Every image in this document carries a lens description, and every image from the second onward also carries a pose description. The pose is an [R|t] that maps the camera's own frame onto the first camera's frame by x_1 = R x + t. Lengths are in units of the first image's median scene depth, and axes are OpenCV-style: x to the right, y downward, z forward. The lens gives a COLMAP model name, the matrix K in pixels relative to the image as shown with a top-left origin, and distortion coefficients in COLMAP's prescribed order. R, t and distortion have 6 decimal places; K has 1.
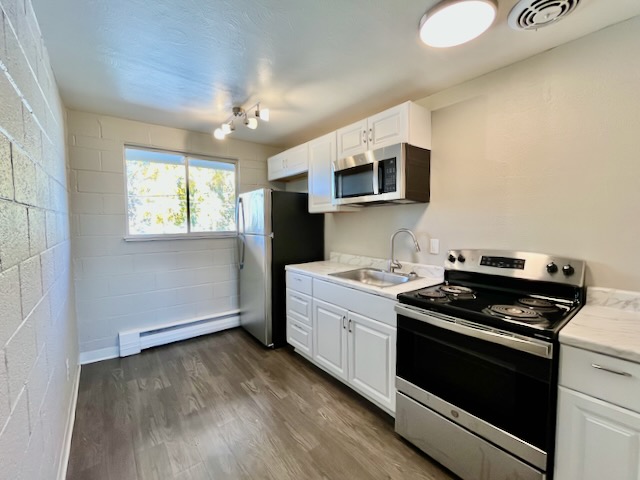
lens RADIAL K [[273.0, 0, 322.1], [0, 273.0, 238.9], [0, 0, 1]] dist [0.001362, 0.000099]
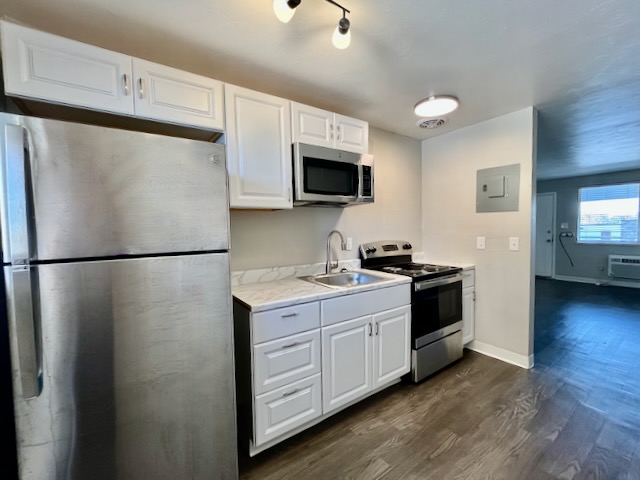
lens RADIAL K [[273.0, 0, 322.7], [0, 273.0, 239.3], [0, 0, 1]] dist [0.001362, 0.000099]
pose [[0.057872, -0.044446, 0.997334, -0.897243], [0.073229, 0.996506, 0.040160, -0.056182], [-0.995635, 0.070710, 0.060925, 1.143712]]
